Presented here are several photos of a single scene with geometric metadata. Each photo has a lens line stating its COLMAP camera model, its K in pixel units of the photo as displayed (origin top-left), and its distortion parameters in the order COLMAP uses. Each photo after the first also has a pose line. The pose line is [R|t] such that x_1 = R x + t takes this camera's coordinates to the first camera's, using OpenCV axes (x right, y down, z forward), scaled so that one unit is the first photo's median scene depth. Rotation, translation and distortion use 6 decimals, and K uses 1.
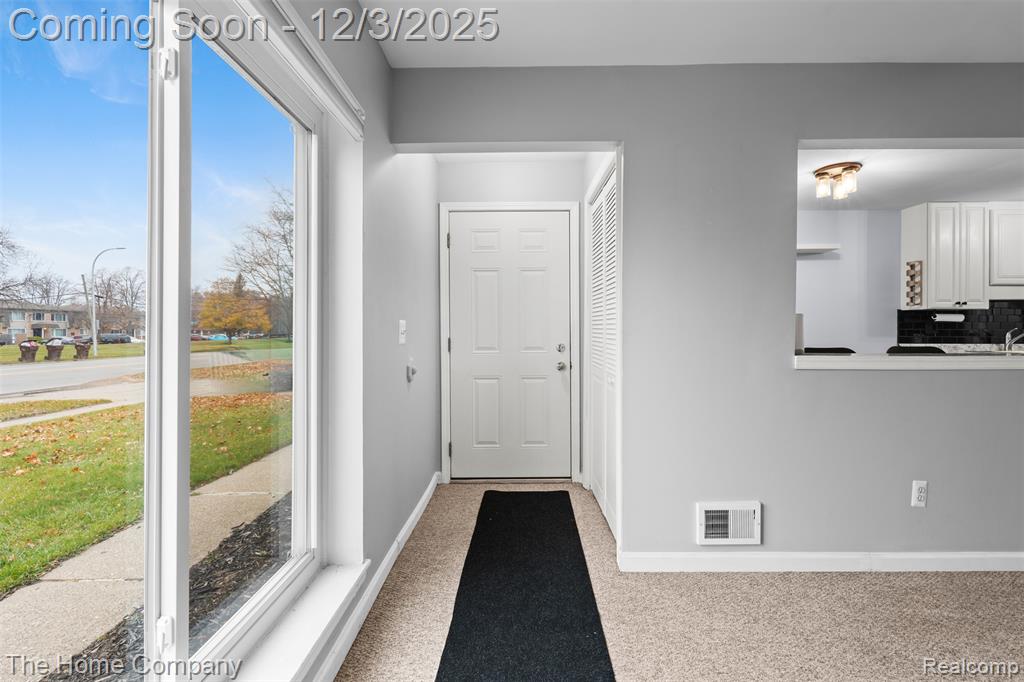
lens RADIAL K [[451.4, 0, 516.8], [0, 451.4, 332.2], [0, 0, 1]] dist [-0.006907, 0.002237]
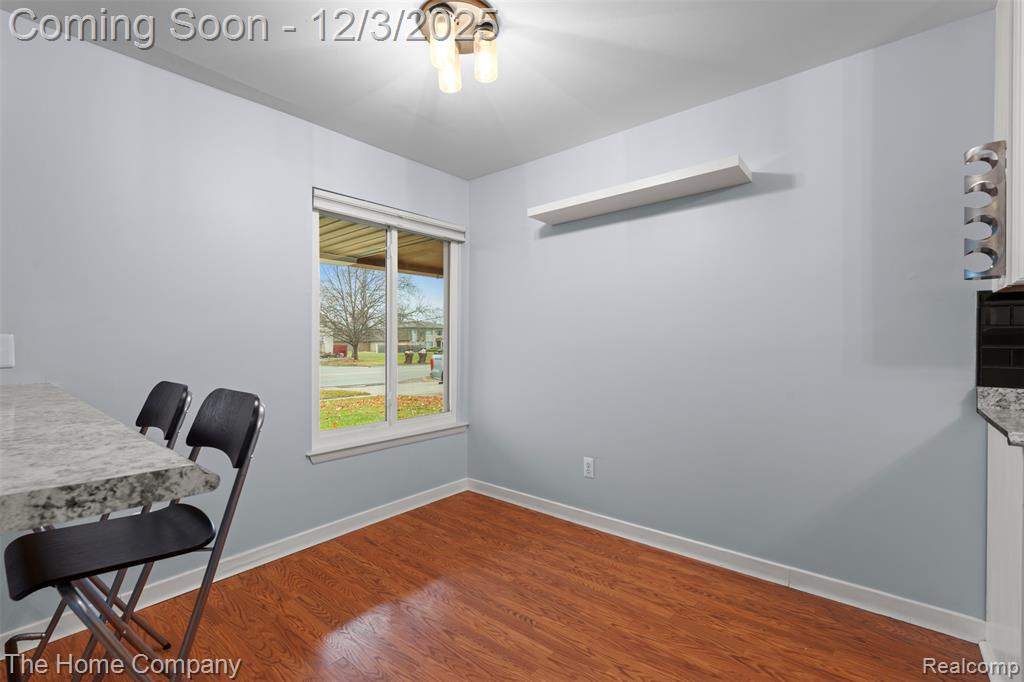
lens RADIAL K [[451.4, 0, 508.9], [0, 451.4, 346.2], [0, 0, 1]] dist [-0.006907, 0.002237]
pose [[0.771701, 0.005272, -0.635963, 1.110576], [-0.002536, 0.999983, 0.005213, -0.011185], [0.635980, -0.002410, 0.771702, 0.685784]]
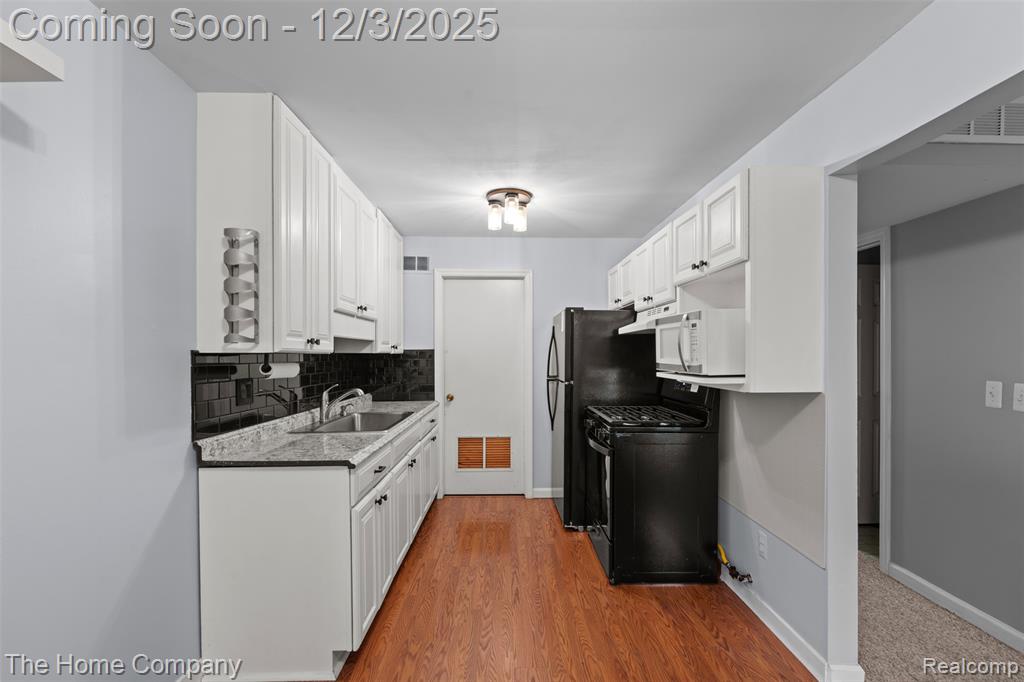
lens RADIAL K [[451.4, 0, 511.9], [0, 451.4, 356.1], [0, 0, 1]] dist [-0.006907, 0.002237]
pose [[-0.027188, -0.002149, 0.999628, 0.654745], [0.007455, 0.999969, 0.002352, -0.063261], [-0.999603, 0.007517, -0.027171, 1.049498]]
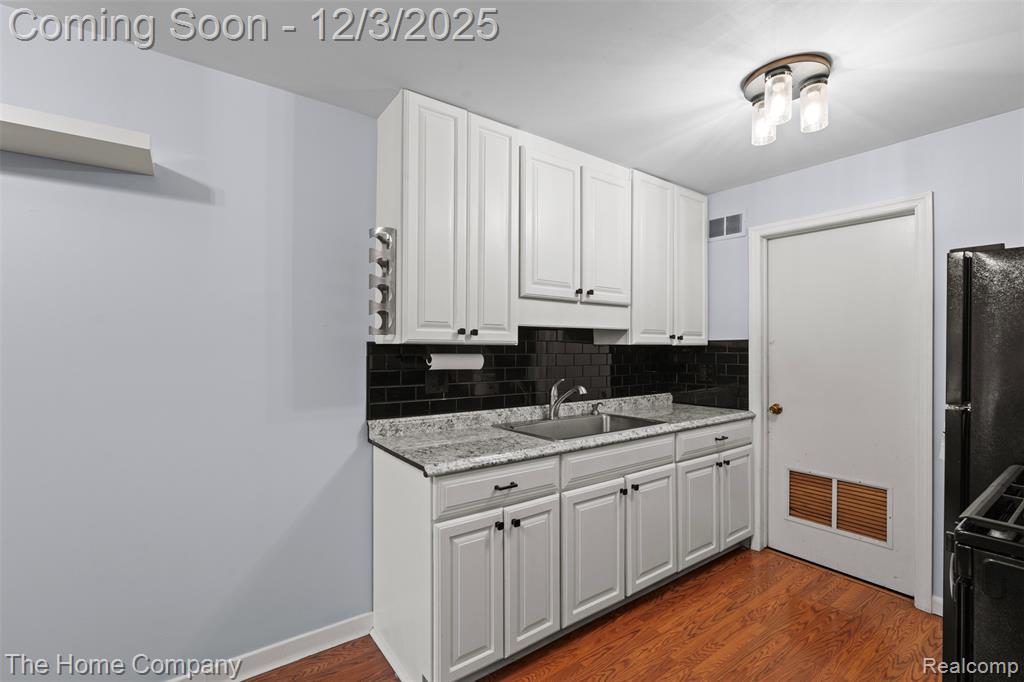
lens RADIAL K [[451.4, 0, 512.8], [0, 451.4, 344.5], [0, 0, 1]] dist [-0.006907, 0.002237]
pose [[0.801267, 0.007370, 0.598261, 0.986549], [0.000318, 0.999919, -0.012744, -0.059956], [-0.598306, 0.010402, 0.801200, 0.798596]]
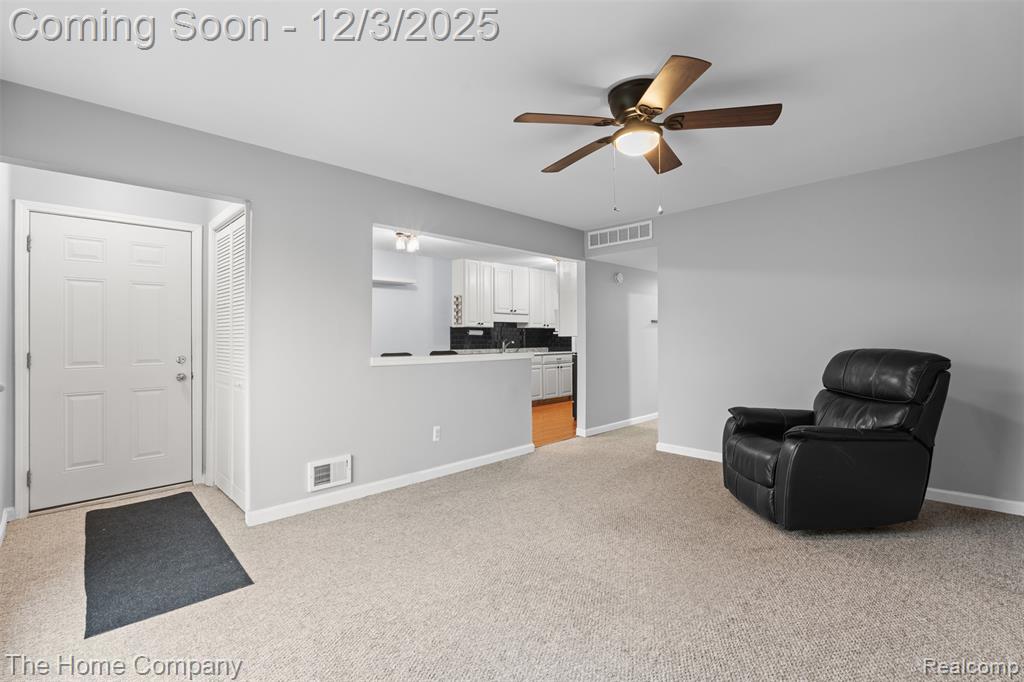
lens RADIAL K [[451.4, 0, 504.1], [0, 451.4, 335.0], [0, 0, 1]] dist [-0.006907, 0.002237]
pose [[0.719666, 0.003205, 0.694313, -0.088937], [0.009375, 0.999853, -0.014333, -0.000191], [-0.694257, 0.016824, 0.719531, -0.282140]]
